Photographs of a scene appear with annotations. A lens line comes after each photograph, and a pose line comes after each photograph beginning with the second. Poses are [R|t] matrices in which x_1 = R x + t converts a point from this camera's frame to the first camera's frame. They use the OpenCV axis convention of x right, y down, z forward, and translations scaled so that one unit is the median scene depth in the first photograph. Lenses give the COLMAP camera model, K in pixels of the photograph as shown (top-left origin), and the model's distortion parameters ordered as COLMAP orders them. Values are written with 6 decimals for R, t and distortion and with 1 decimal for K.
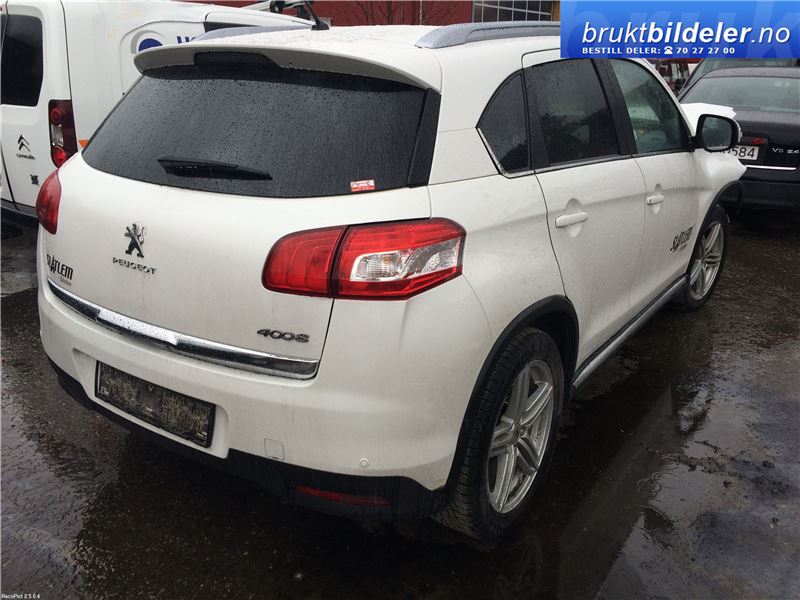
lens RADIAL K [[673.6, 0, 388.9], [0, 673.6, 299.9], [0, 0, 1]] dist [0.045411, -0.006822]
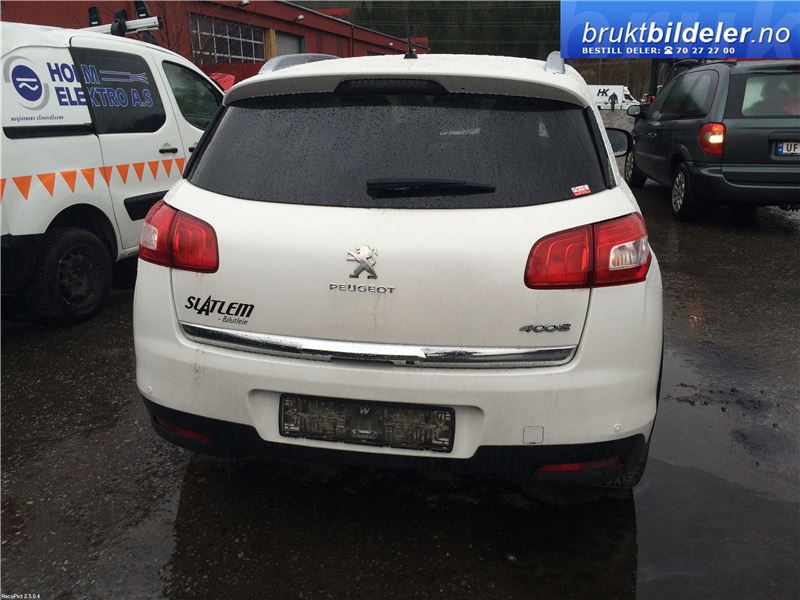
lens RADIAL K [[673.6, 0, 388.9], [0, 673.6, 299.9], [0, 0, 1]] dist [0.045411, -0.006822]
pose [[0.915508, -0.131787, 0.380102, -0.733291], [0.145209, 0.989378, -0.006716, -0.021383], [-0.375179, 0.061343, 0.924920, 0.056606]]
